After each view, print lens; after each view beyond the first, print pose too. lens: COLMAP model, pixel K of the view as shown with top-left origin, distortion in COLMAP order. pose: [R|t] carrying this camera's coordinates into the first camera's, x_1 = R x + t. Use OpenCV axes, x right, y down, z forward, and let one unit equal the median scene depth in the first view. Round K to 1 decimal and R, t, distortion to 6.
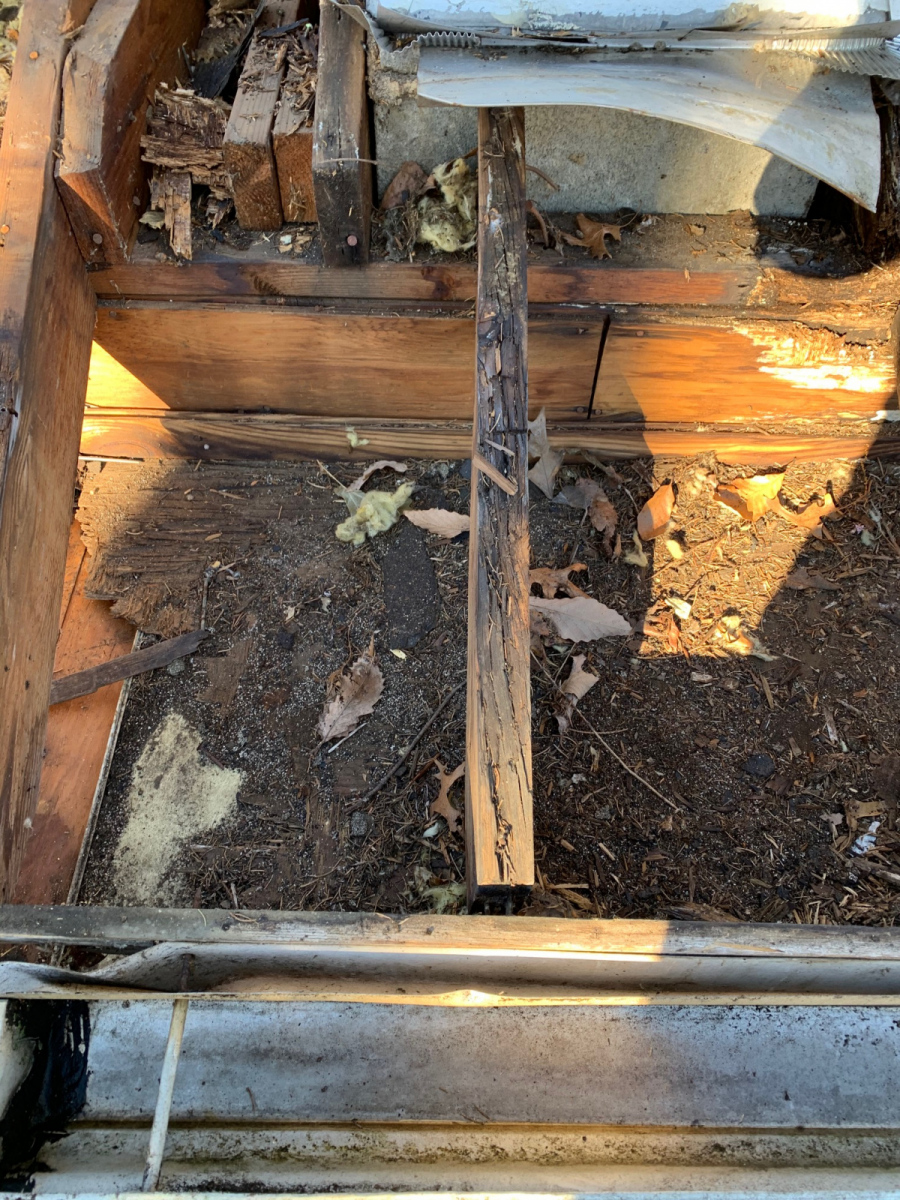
lens RADIAL K [[909.1, 0, 441.4], [0, 909.1, 589.3], [0, 0, 1]] dist [0.013464, -0.025666]
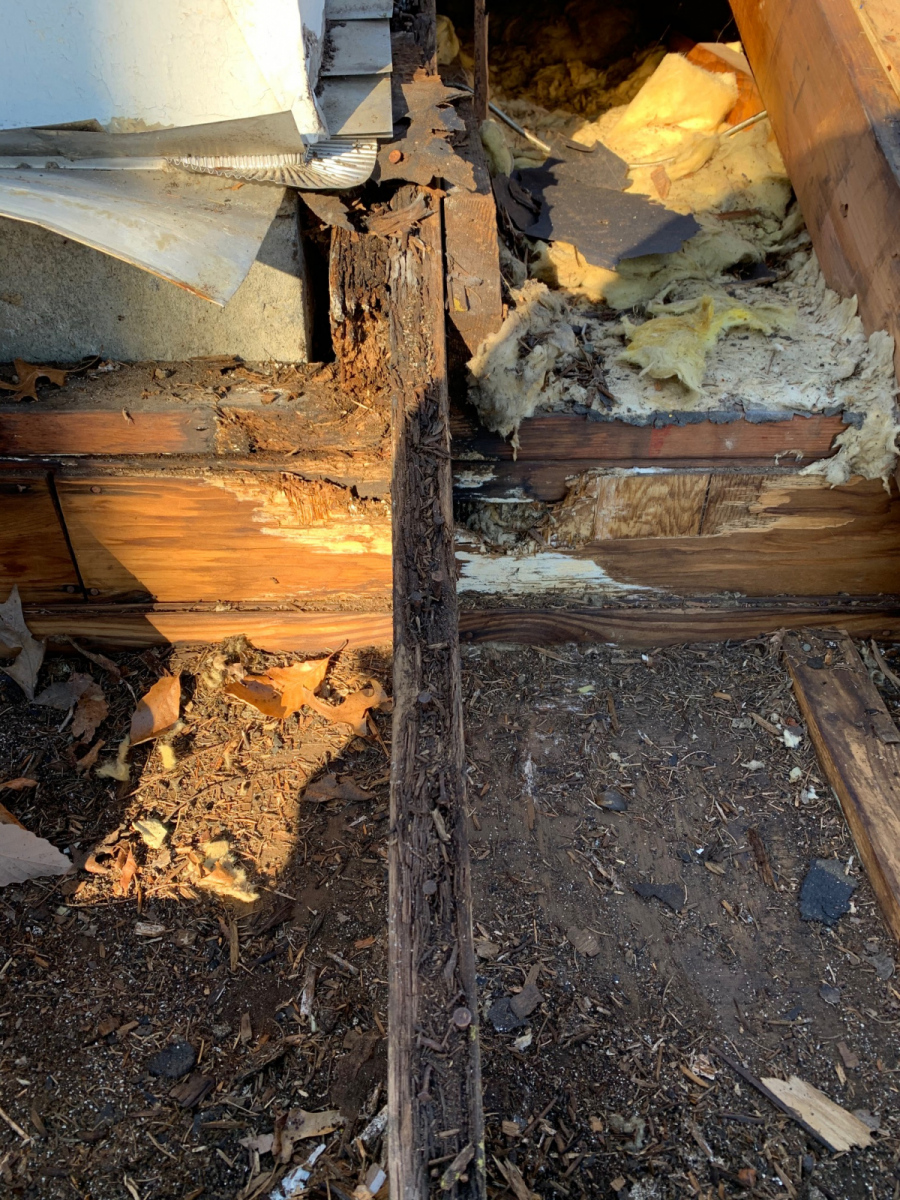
lens RADIAL K [[909.1, 0, 462.2], [0, 909.1, 594.1], [0, 0, 1]] dist [0.013464, -0.025666]
pose [[0.998106, -0.028678, 0.054417, 0.492644], [0.042511, 0.960997, -0.273271, 0.048030], [-0.044458, 0.275067, 0.960397, 0.216322]]
